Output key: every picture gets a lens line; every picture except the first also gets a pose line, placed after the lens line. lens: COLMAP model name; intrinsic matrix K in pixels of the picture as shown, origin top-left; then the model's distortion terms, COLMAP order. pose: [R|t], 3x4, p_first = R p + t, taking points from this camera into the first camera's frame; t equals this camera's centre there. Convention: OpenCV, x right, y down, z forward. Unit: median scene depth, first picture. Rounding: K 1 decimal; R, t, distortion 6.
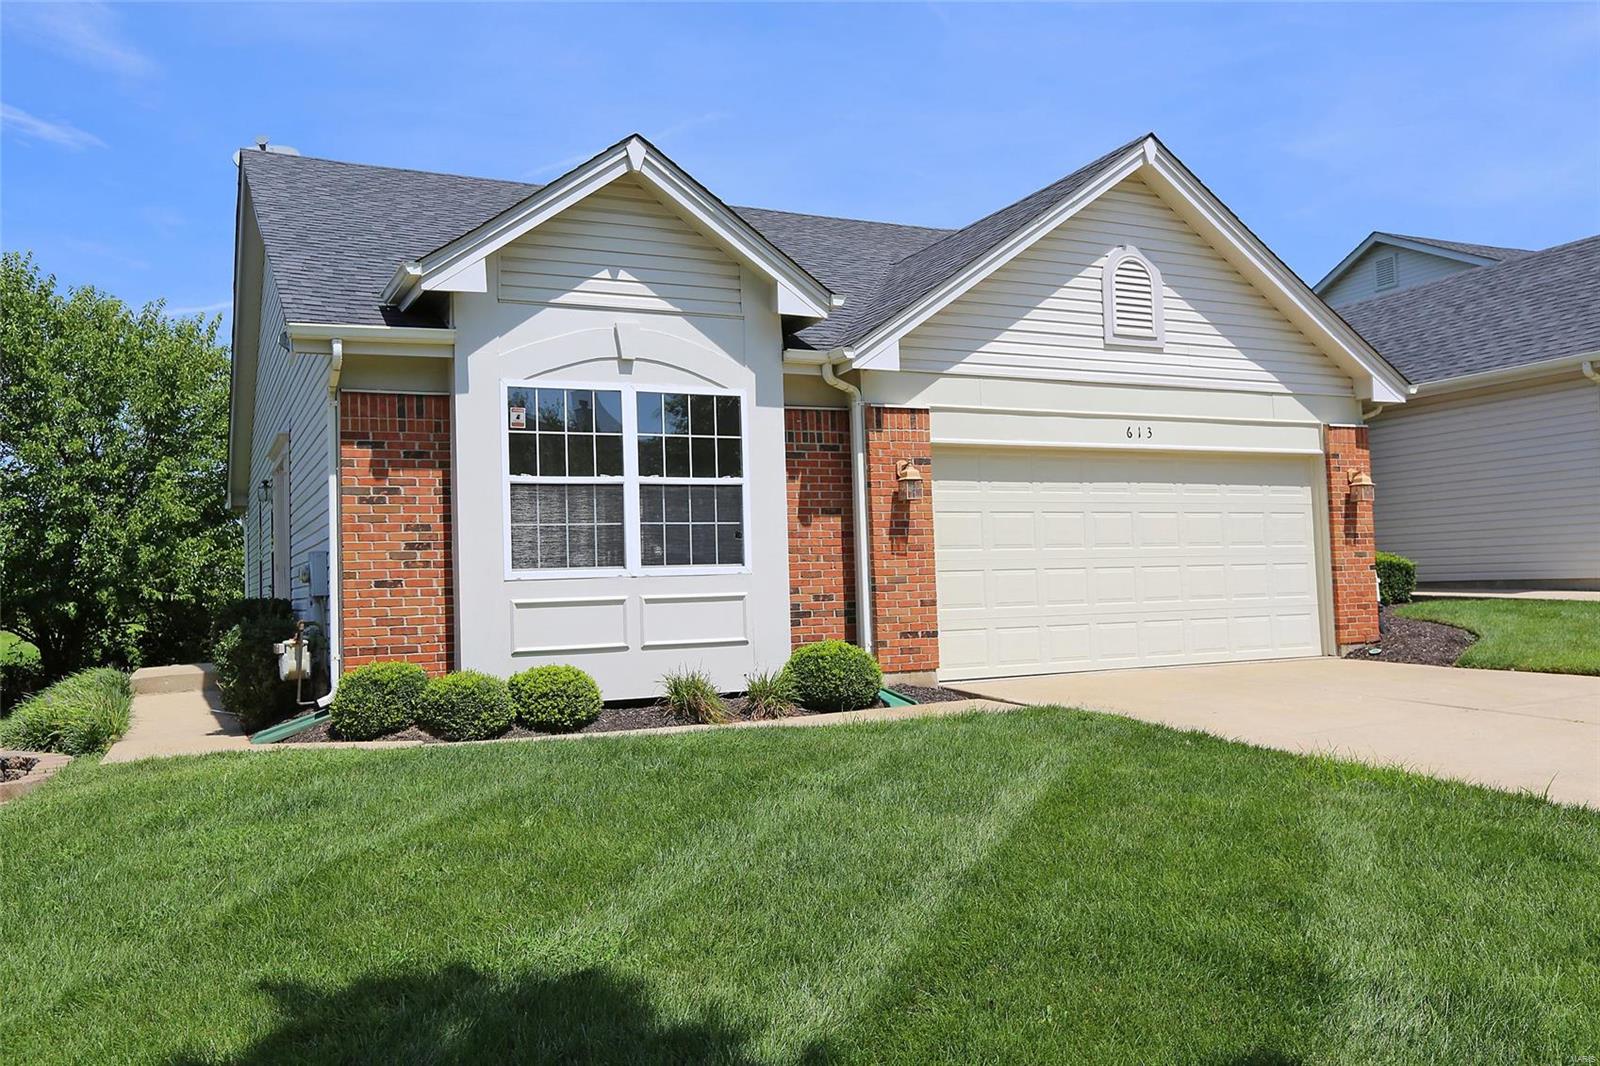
lens RADIAL K [[1291.8, 0, 801.7], [0, 1291.8, 535.5], [0, 0, 1]] dist [0.030819, -0.008929]
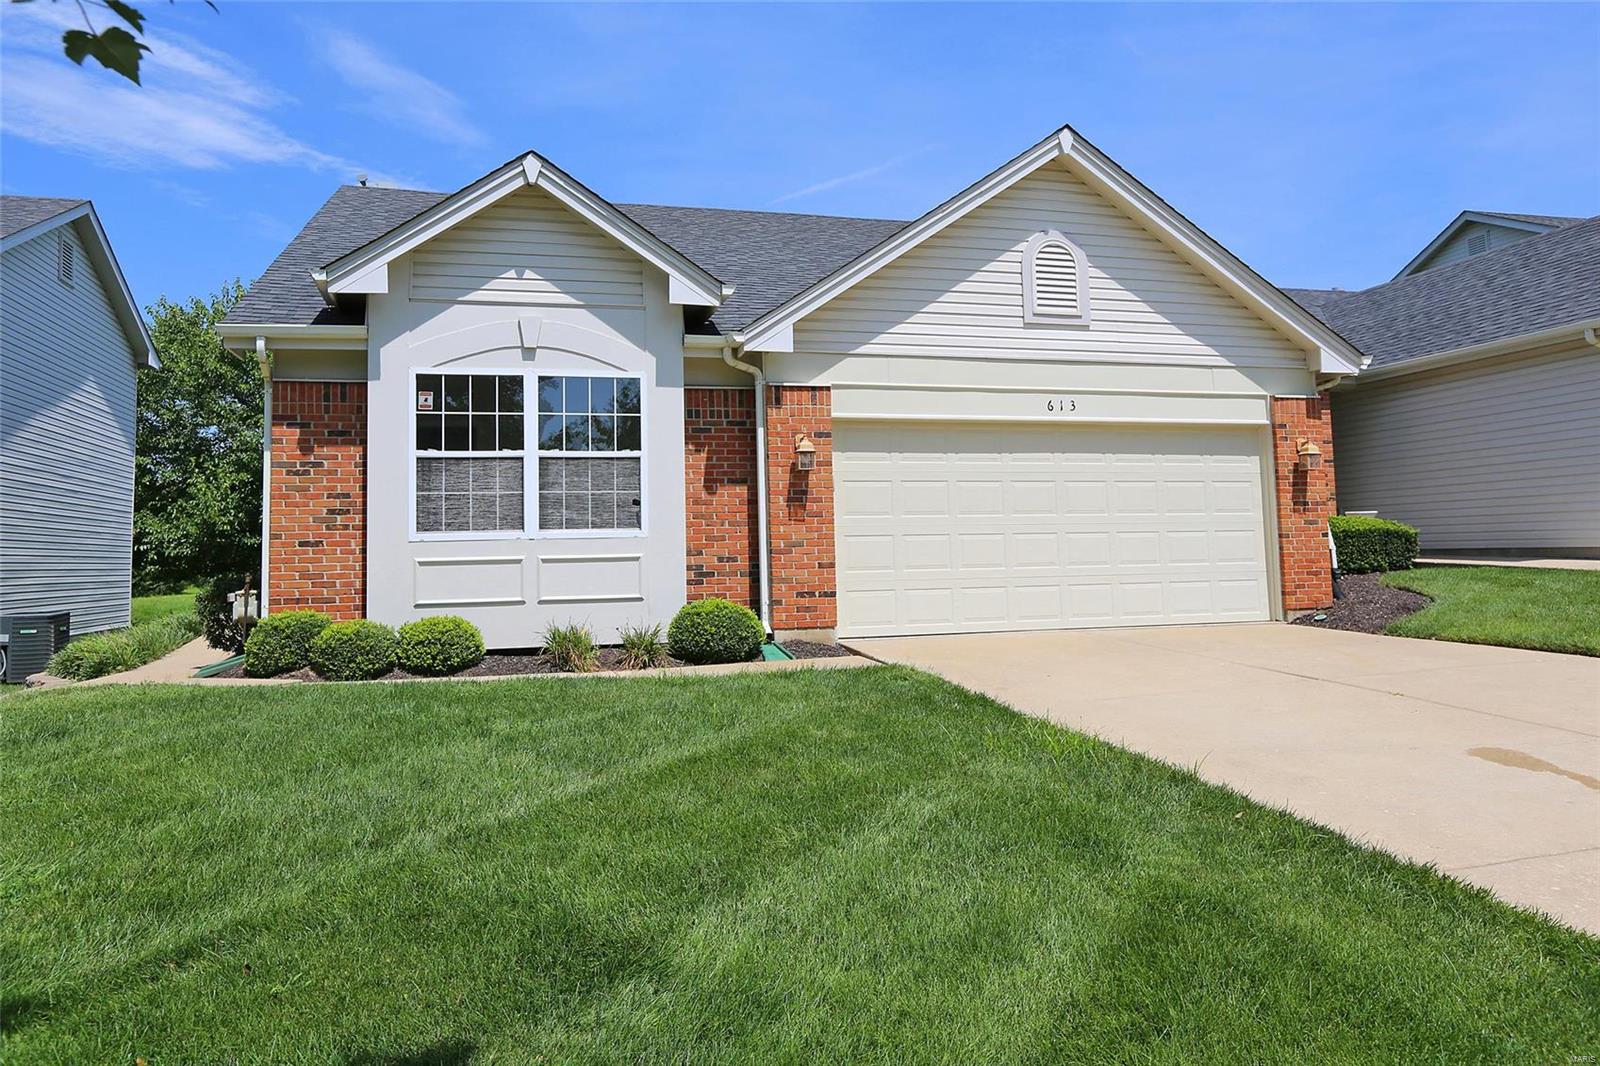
lens RADIAL K [[1118.8, 0, 788.0], [0, 1118.8, 480.0], [0, 0, 1]] dist [0.001801, 0.007088]
pose [[0.982092, -0.002277, -0.188388, 0.248724], [-0.001412, 0.999810, -0.019446, -0.001098], [0.188397, 0.019364, 0.981902, 0.072889]]
